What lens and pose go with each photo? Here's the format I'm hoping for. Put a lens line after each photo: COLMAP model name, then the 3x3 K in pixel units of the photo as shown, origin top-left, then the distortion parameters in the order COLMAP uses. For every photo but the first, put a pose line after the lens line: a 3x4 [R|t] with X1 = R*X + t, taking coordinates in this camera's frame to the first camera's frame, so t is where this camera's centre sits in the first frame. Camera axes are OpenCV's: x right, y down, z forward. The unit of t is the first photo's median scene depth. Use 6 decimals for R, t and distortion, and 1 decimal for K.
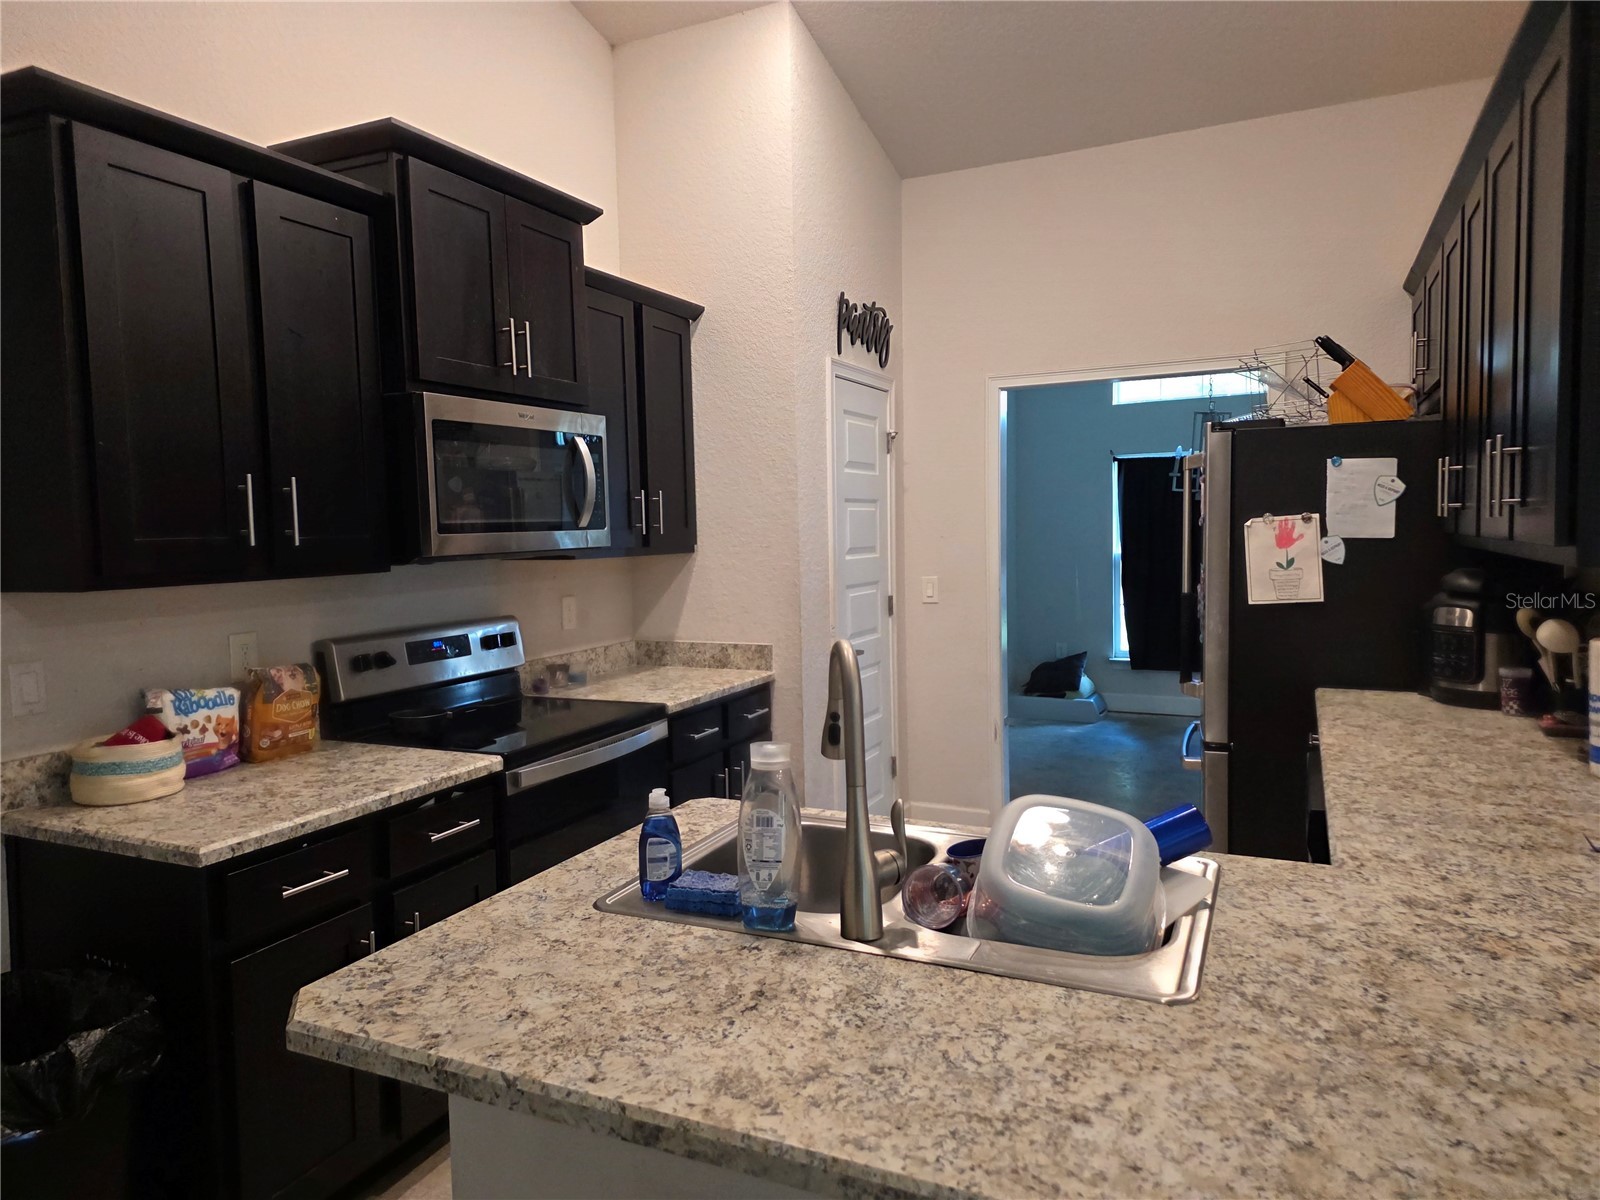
lens RADIAL K [[1054.9, 0, 793.6], [0, 1054.9, 596.1], [0, 0, 1]] dist [0.042665, -0.002457]
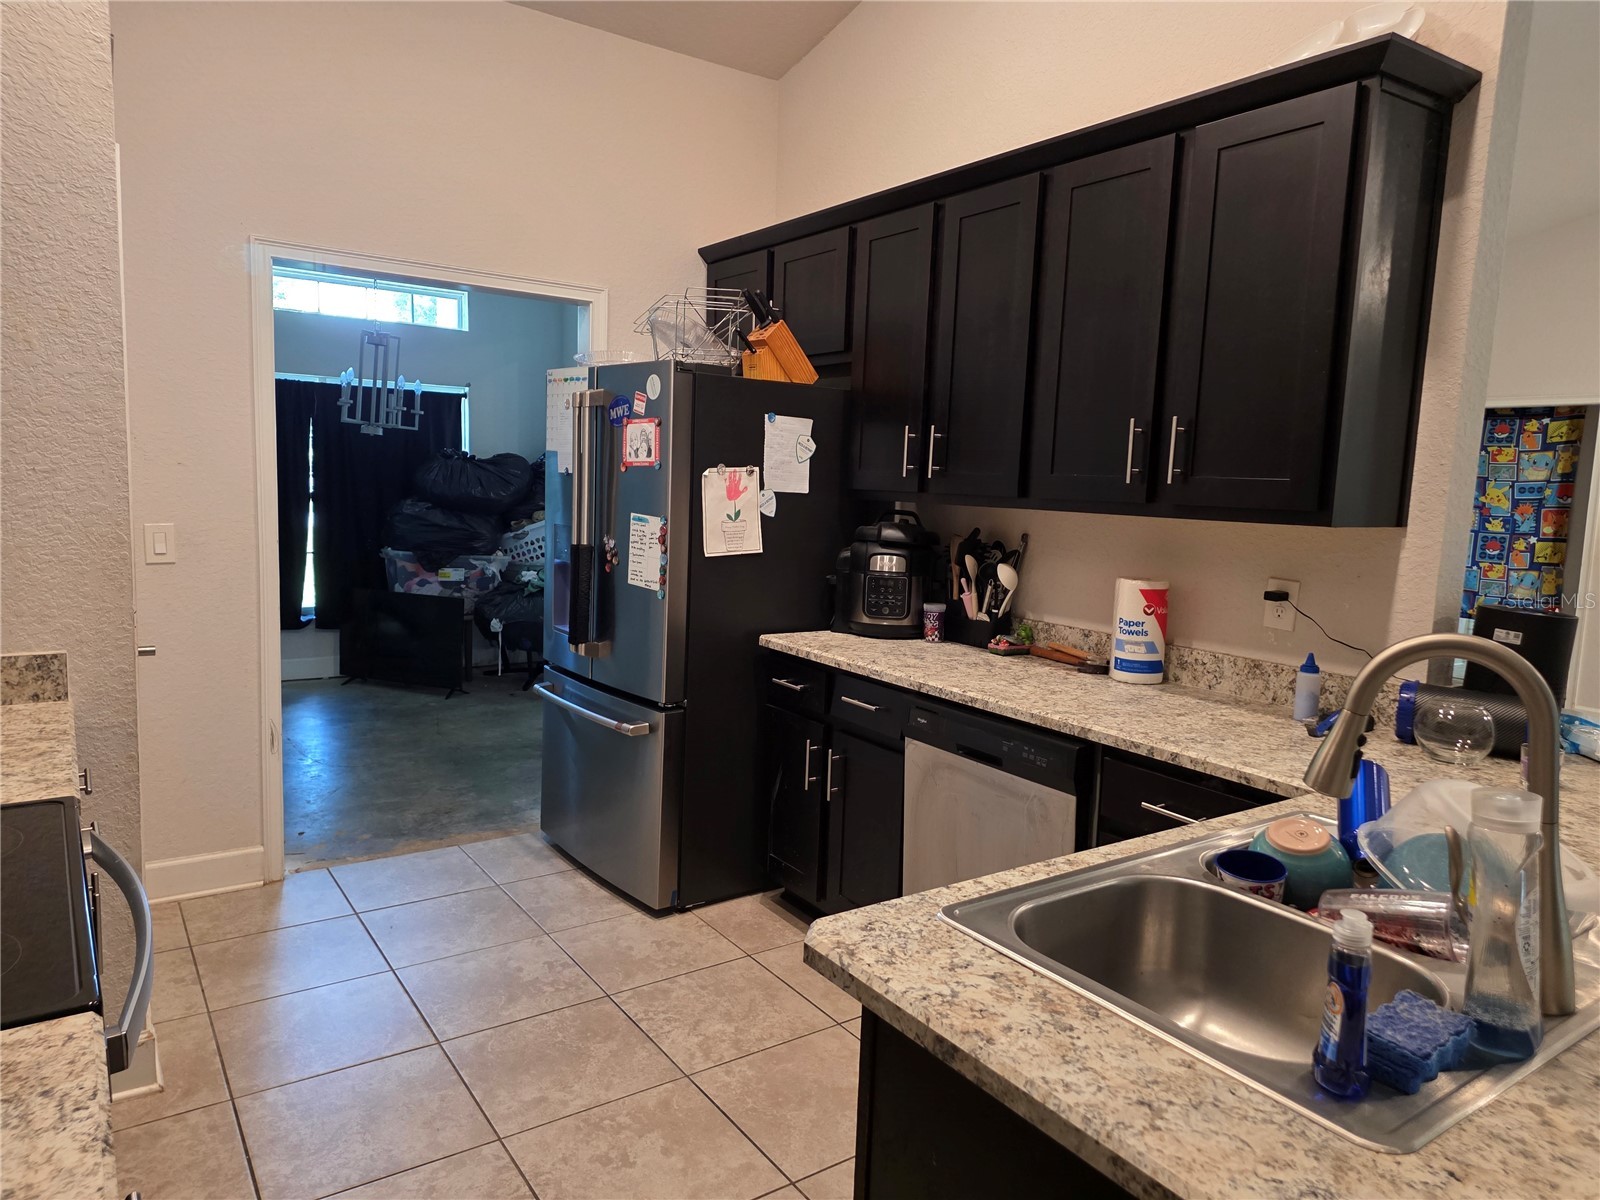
lens RADIAL K [[1054.9, 0, 799.4], [0, 1054.9, 593.9], [0, 0, 1]] dist [0.042665, -0.002457]
pose [[0.479829, -0.057677, 0.875464, -0.392140], [0.008898, 0.998105, 0.060880, -0.017435], [-0.877317, -0.021422, 0.479433, 0.484705]]
